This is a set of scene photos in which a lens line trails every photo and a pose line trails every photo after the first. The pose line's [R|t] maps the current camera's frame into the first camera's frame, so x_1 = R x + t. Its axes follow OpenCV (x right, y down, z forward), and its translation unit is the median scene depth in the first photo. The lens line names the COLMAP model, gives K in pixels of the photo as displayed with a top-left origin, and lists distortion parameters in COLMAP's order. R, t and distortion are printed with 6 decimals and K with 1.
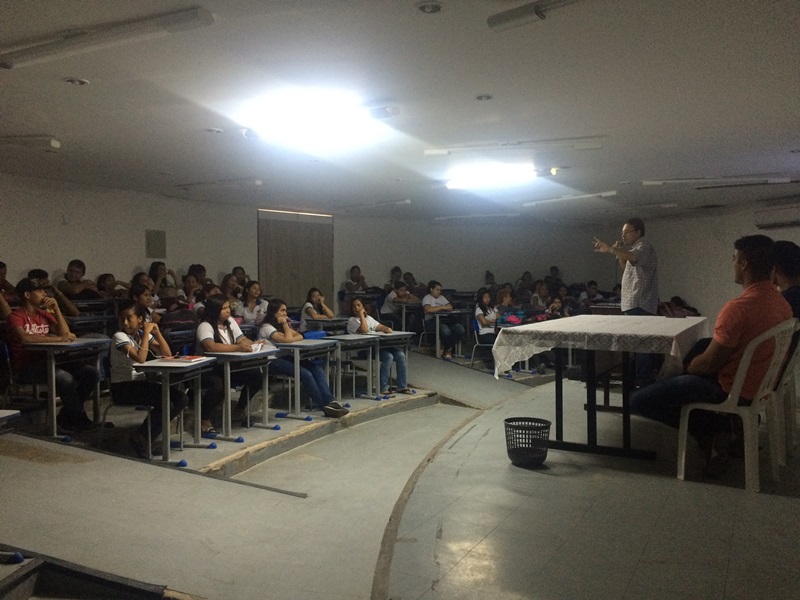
lens RADIAL K [[688.1, 0, 398.6], [0, 688.1, 300.3], [0, 0, 1]] dist [0.091035, -0.129714]
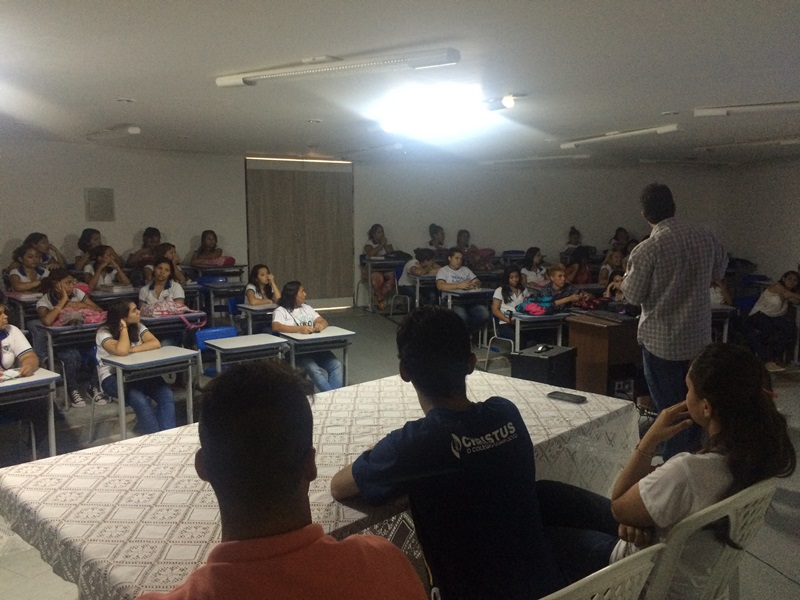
lens RADIAL K [[688.1, 0, 398.6], [0, 688.1, 300.3], [0, 0, 1]] dist [0.091035, -0.129714]
pose [[0.961383, 0.037599, -0.272632, 0.317163], [-0.010511, 0.994917, 0.100147, -0.072718], [0.275012, -0.093414, 0.956892, 0.372773]]
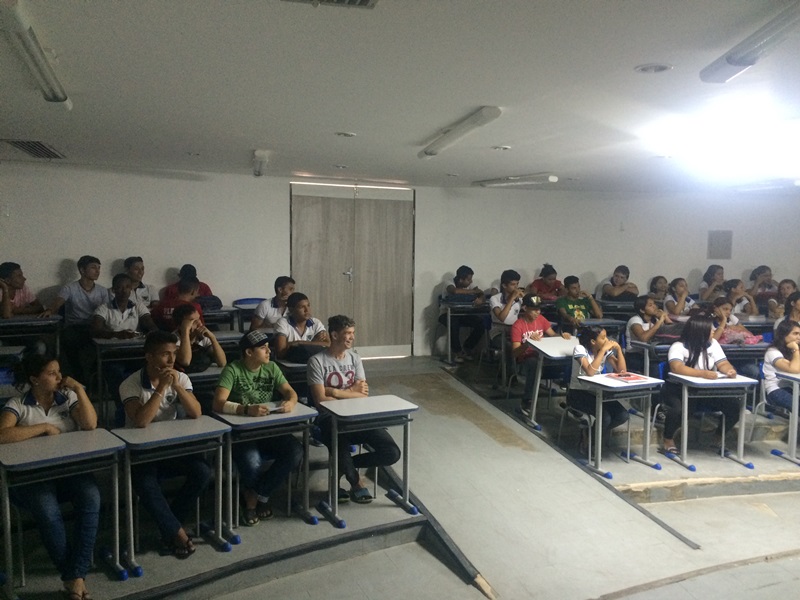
lens RADIAL K [[688.1, 0, 398.6], [0, 688.1, 300.3], [0, 0, 1]] dist [0.091035, -0.129714]
pose [[0.581467, 0.077180, -0.809901, 0.254264], [-0.038572, 0.996986, 0.067316, -0.069040], [0.812655, -0.007903, 0.582692, 0.081258]]
